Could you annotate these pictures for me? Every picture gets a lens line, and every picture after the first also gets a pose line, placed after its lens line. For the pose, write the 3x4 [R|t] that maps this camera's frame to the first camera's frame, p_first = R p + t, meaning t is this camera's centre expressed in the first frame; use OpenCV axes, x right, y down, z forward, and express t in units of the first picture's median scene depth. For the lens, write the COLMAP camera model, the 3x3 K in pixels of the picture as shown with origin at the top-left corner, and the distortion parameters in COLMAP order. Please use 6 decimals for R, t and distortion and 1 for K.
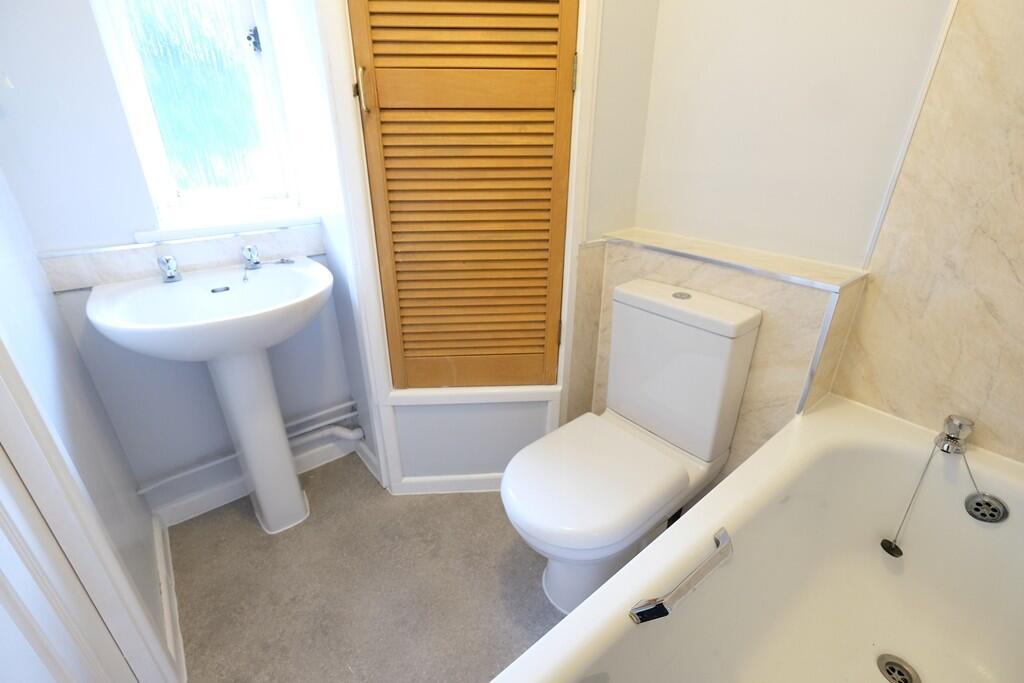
lens RADIAL K [[447.1, 0, 511.9], [0, 447.1, 334.3], [0, 0, 1]] dist [-0.002204, 0.000047]
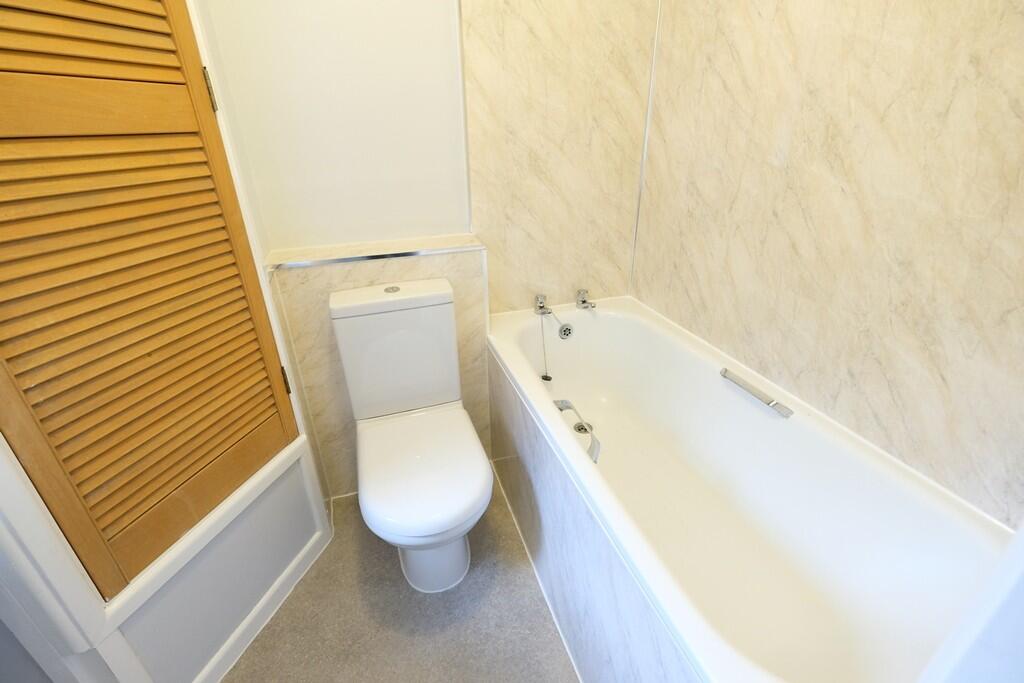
lens RADIAL K [[447.1, 0, 511.9], [0, 447.1, 334.3], [0, 0, 1]] dist [-0.002204, 0.000047]
pose [[0.345953, -0.408358, 0.844725, -0.492616], [0.397969, 0.879182, 0.262029, -0.150363], [-0.849669, 0.245525, 0.466669, 0.202337]]
